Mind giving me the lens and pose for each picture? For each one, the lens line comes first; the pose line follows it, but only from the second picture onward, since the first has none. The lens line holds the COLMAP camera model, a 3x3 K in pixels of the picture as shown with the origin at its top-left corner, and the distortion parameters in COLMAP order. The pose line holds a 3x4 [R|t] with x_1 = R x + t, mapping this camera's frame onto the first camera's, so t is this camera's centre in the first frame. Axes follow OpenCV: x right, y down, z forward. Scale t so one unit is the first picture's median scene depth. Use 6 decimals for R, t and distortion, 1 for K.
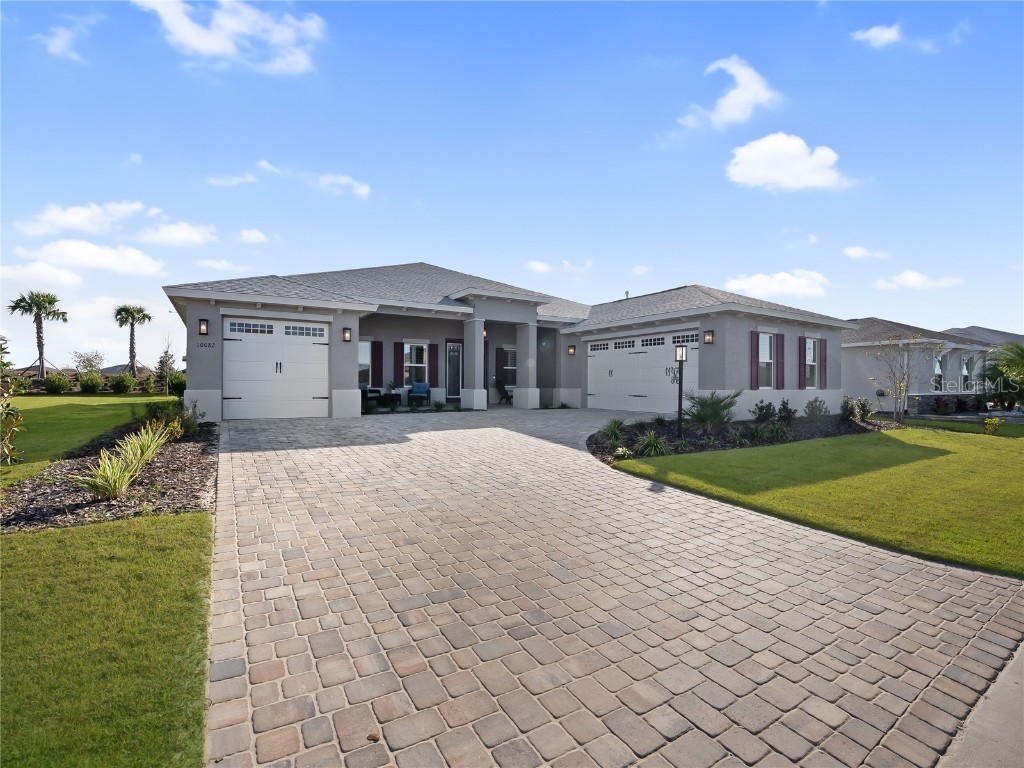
lens RADIAL K [[478.6, 0, 512.0], [0, 478.6, 384.0], [0, 0, 1]] dist [-0.024812, -0.000062]
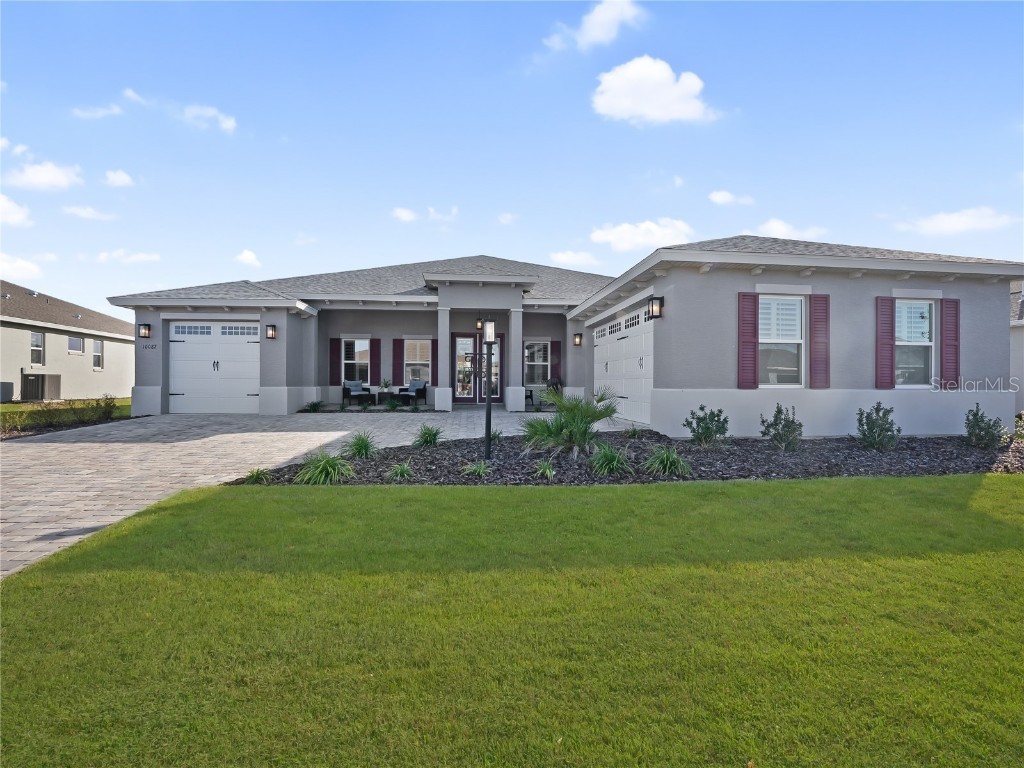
lens RADIAL K [[475.6, 0, 521.7], [0, 475.6, 377.9], [0, 0, 1]] dist [-0.007351, -0.000302]
pose [[0.898578, -0.007092, -0.438756, 0.464938], [0.002908, 0.999944, -0.010207, 0.003159], [0.438803, 0.007896, 0.898548, 0.285572]]
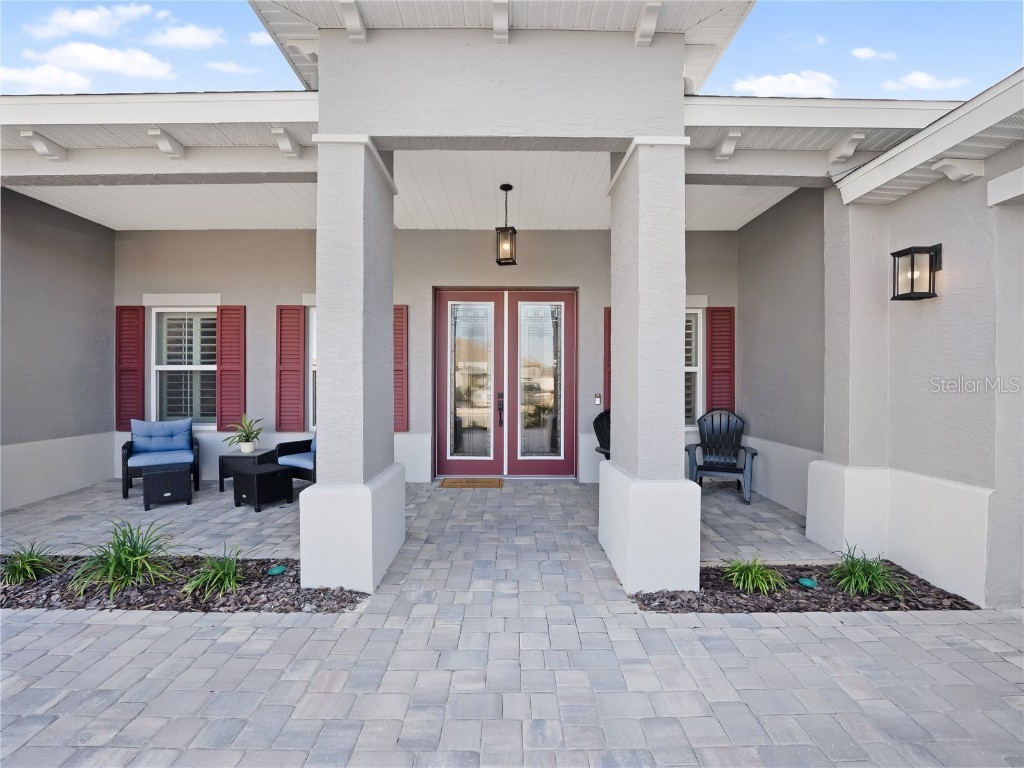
lens RADIAL K [[478.6, 0, 512.0], [0, 478.6, 384.0], [0, 0, 1]] dist [-0.024812, -0.000062]
pose [[0.847139, -0.003631, -0.531358, 0.104379], [0.004026, 0.999992, -0.000415, -0.031251], [0.531356, -0.001788, 0.847147, 0.900309]]
